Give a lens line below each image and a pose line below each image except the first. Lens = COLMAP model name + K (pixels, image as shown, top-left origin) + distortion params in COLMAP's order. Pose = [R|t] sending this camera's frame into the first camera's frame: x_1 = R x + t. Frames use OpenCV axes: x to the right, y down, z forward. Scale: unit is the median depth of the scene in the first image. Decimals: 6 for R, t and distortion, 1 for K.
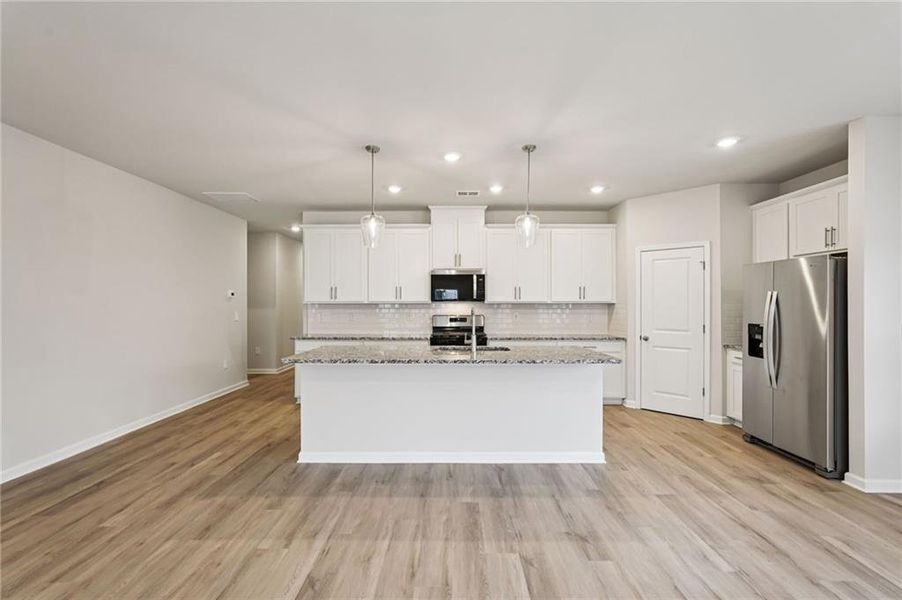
lens RADIAL K [[399.0, 0, 450.7], [0, 399.0, 302.2], [0, 0, 1]] dist [-0.014740, 0.009021]
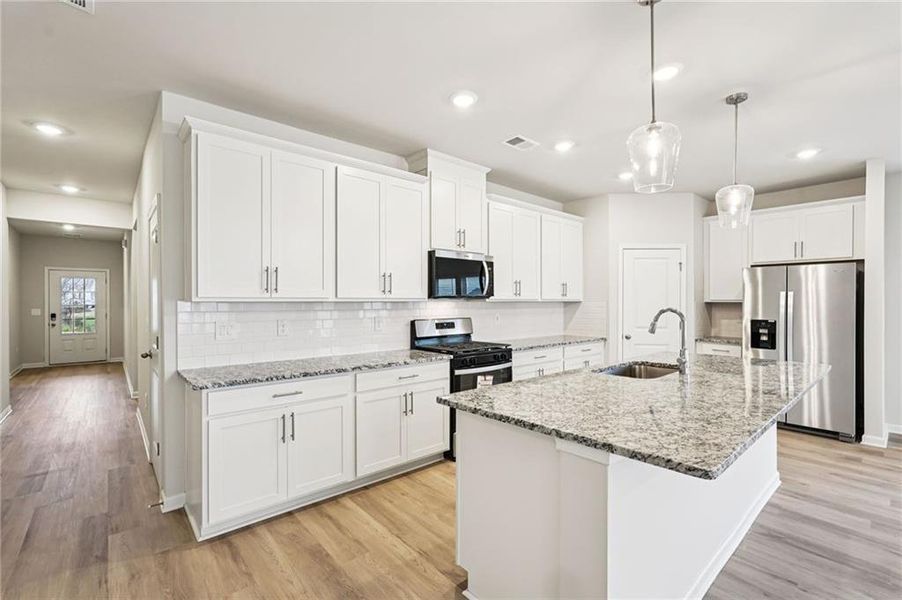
lens RADIAL K [[399.0, 0, 450.7], [0, 399.0, 302.2], [0, 0, 1]] dist [-0.014740, 0.009021]
pose [[0.750568, -0.000555, 0.660793, -0.489999], [-0.002747, 0.999988, 0.003959, 0.001534], [-0.660788, -0.004787, 0.750557, 0.542636]]
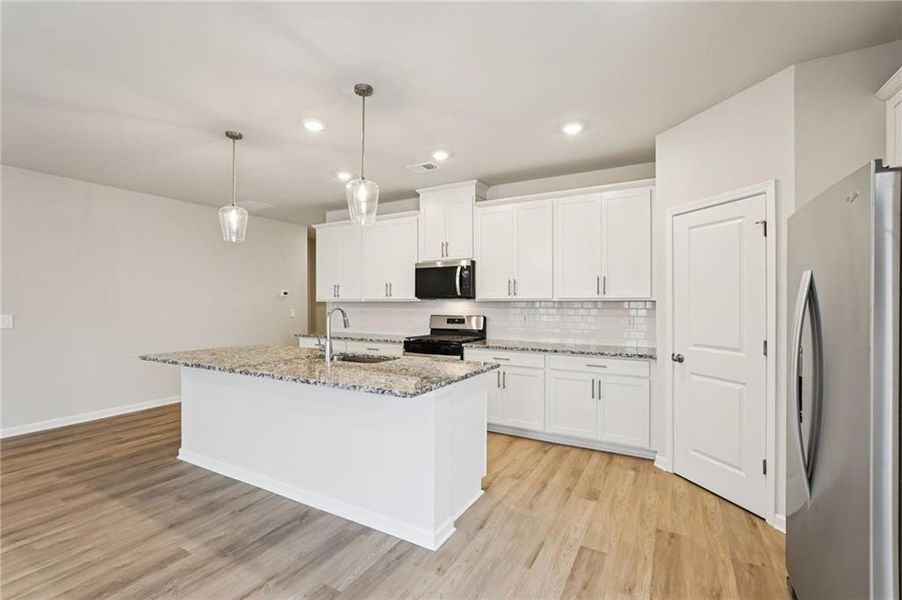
lens RADIAL K [[399.0, 0, 450.7], [0, 399.0, 302.2], [0, 0, 1]] dist [-0.014740, 0.009021]
pose [[0.873287, -0.001535, -0.487203, 0.475768], [0.003352, 0.999990, 0.002857, 0.002828], [0.487194, -0.004127, 0.873284, 0.300640]]
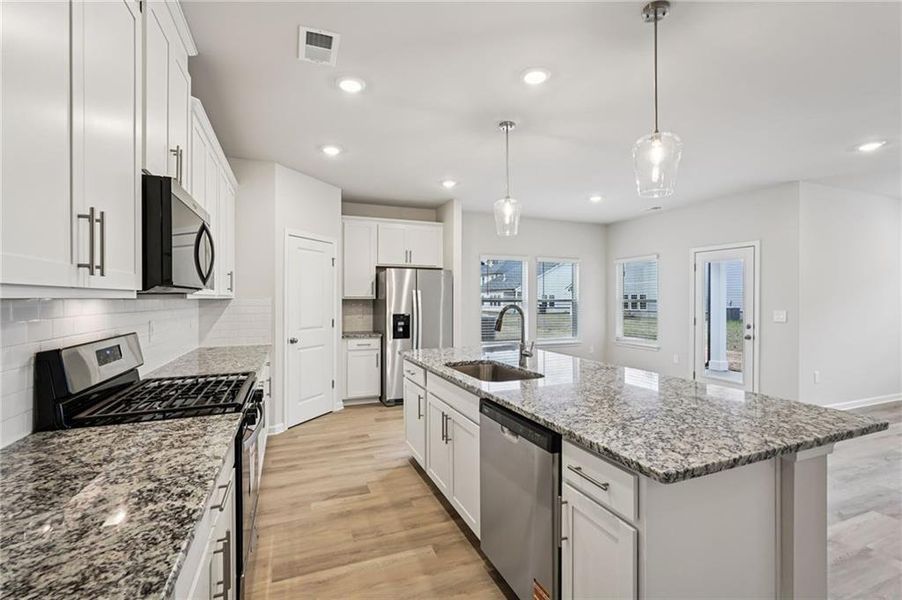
lens RADIAL K [[402.5, 0, 449.7], [0, 402.5, 298.5], [0, 0, 1]] dist [-0.014185, 0.009282]
pose [[-0.376547, -0.001363, 0.926397, -0.404655], [-0.003345, 0.999994, 0.000112, 0.001619], [-0.926392, -0.003057, -0.376549, 1.002118]]
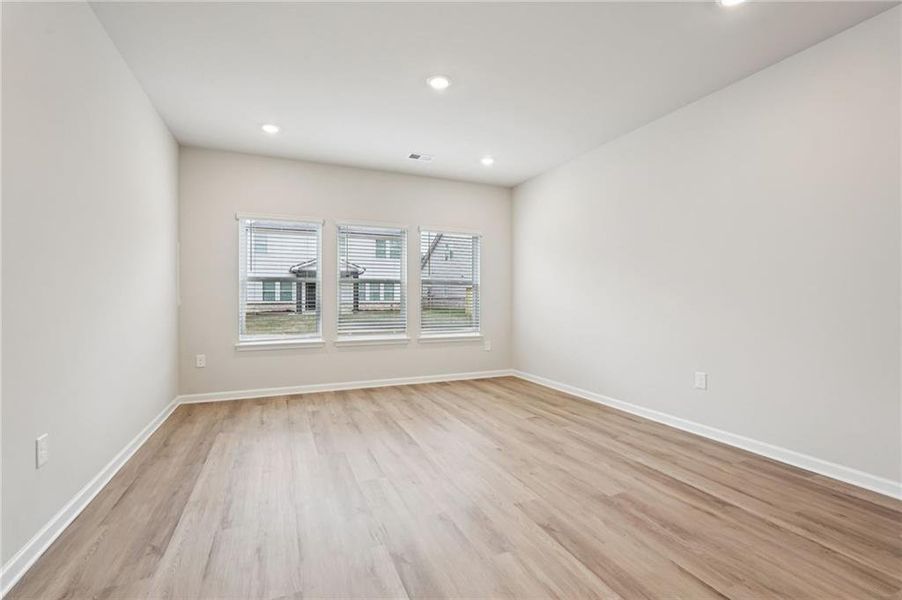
lens RADIAL K [[402.5, 0, 449.7], [0, 402.5, 298.5], [0, 0, 1]] dist [-0.014185, 0.009282]
pose [[-0.916339, 0.002173, -0.400397, -0.051434], [0.002366, 0.999997, 0.000013, 0.050434], [0.400395, -0.000936, -0.916342, 0.326106]]
